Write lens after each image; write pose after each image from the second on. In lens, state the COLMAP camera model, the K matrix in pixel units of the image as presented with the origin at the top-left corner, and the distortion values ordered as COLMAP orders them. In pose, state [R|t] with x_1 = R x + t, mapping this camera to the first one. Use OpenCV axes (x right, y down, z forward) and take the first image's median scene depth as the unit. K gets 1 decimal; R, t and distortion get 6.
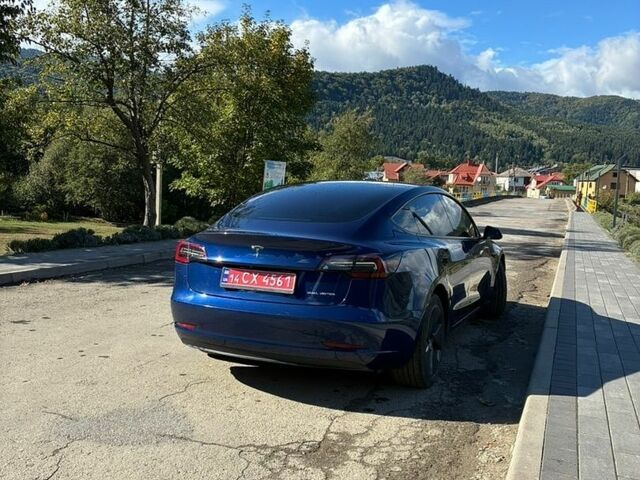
lens RADIAL K [[830.5, 0, 301.2], [0, 830.5, 252.1], [0, 0, 1]] dist [0.014977, 0.004961]
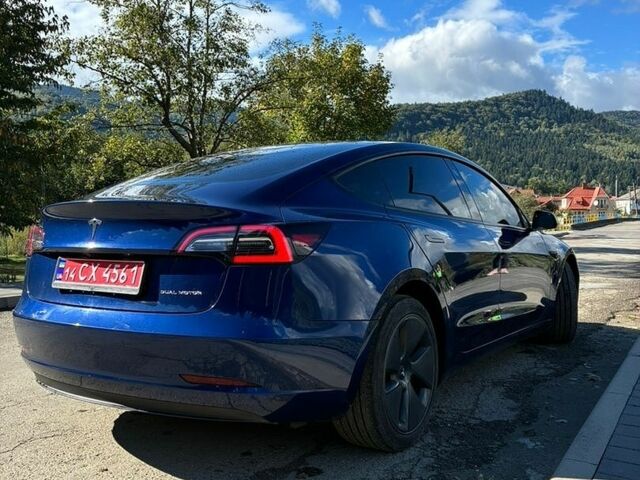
lens RADIAL K [[728.9, 0, 309.4], [0, 728.9, 240.5], [0, 0, 1]] dist [-0.012656, 0.065985]
pose [[0.979288, -0.032705, -0.199814, 0.084804], [0.016738, 0.996567, -0.081083, 0.021614], [0.201780, 0.076059, 0.976473, 0.191857]]
